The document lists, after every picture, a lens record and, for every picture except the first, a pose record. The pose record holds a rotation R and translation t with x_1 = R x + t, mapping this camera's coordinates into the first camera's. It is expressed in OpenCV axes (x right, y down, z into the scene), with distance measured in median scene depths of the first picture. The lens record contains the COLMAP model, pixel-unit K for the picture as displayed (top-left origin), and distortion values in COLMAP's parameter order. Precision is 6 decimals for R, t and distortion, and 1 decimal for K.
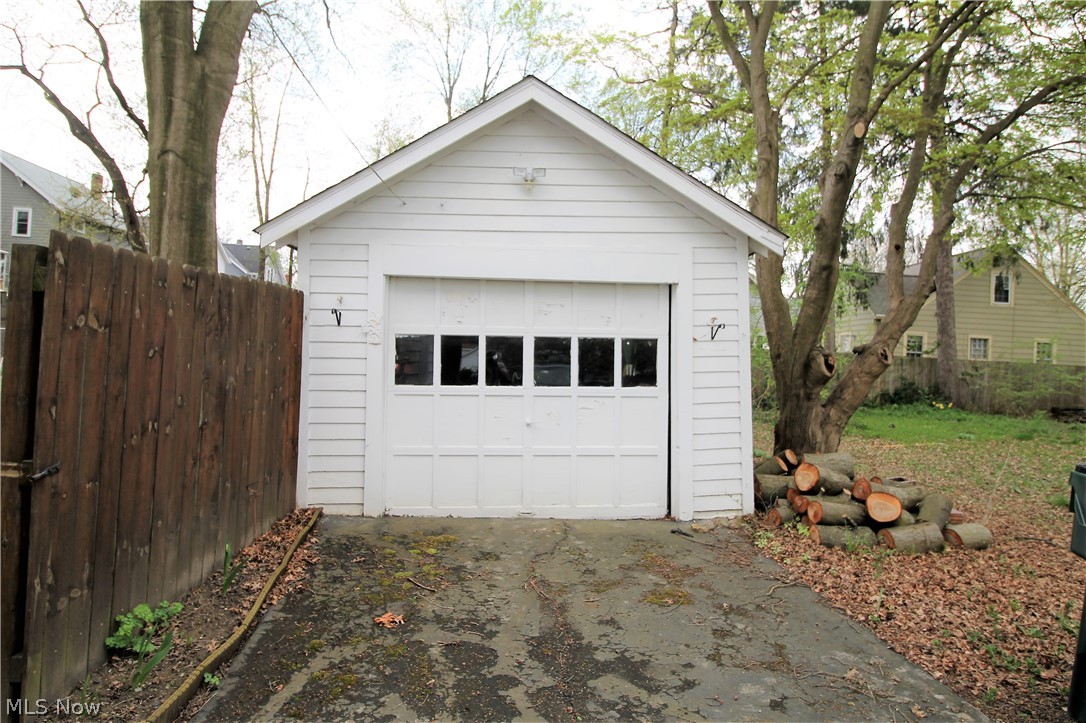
lens RADIAL K [[673.7, 0, 543.2], [0, 673.7, 355.3], [0, 0, 1]] dist [0.002825, 0.000889]
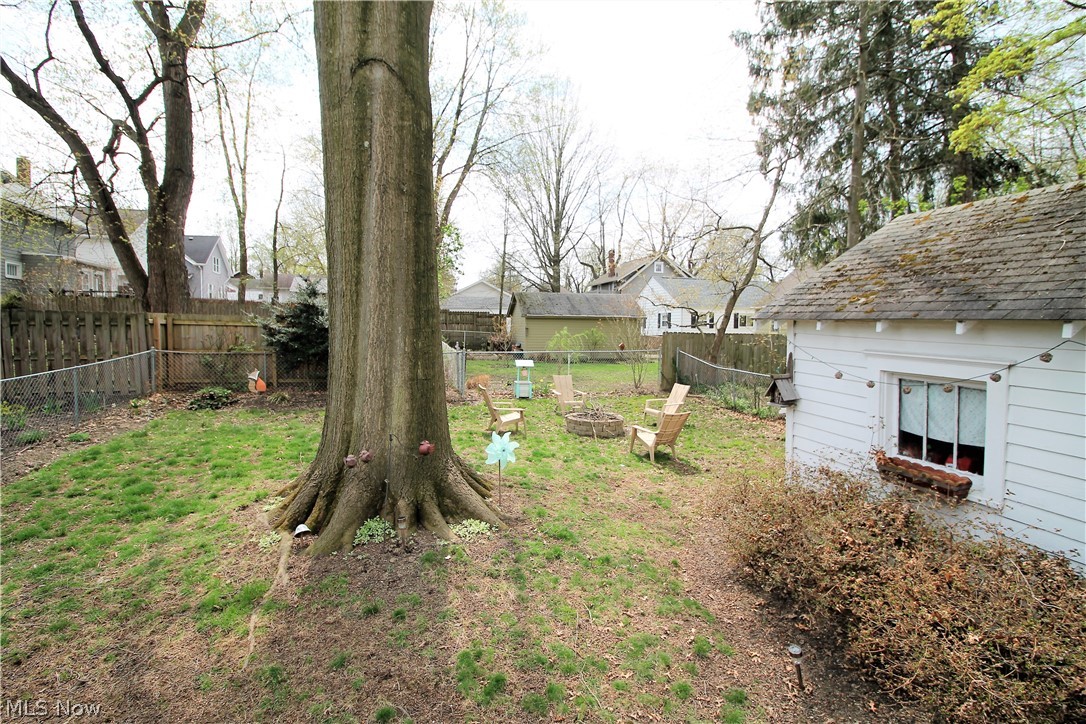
lens RADIAL K [[516.5, 0, 549.7], [0, 516.5, 356.1], [0, 0, 1]] dist [-0.007395, -0.007599]
pose [[0.970914, -0.059460, 0.231926, -0.518408], [0.042141, 0.995989, 0.078933, -0.098483], [-0.235690, -0.066864, 0.969525, 0.555484]]
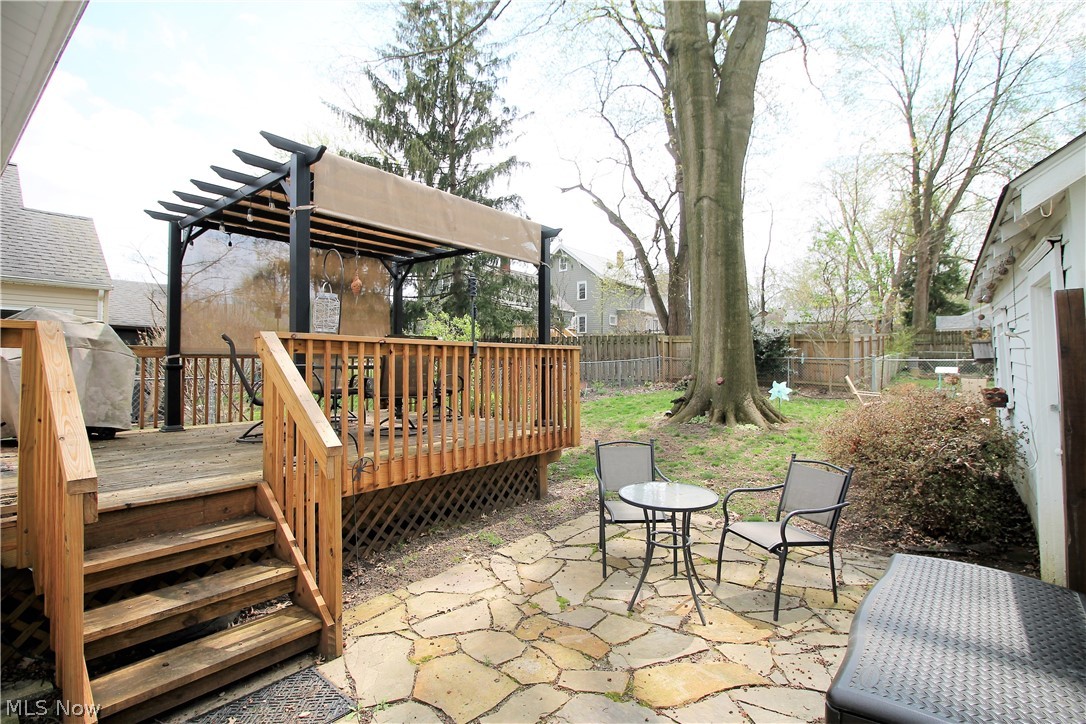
lens RADIAL K [[516.5, 0, 548.4], [0, 516.5, 359.3], [0, 0, 1]] dist [-0.007395, -0.007599]
pose [[0.752364, -0.059310, -0.656073, -0.200727], [0.049994, 0.998207, -0.032908, -0.020074], [0.656848, -0.008041, 0.753980, 0.184570]]
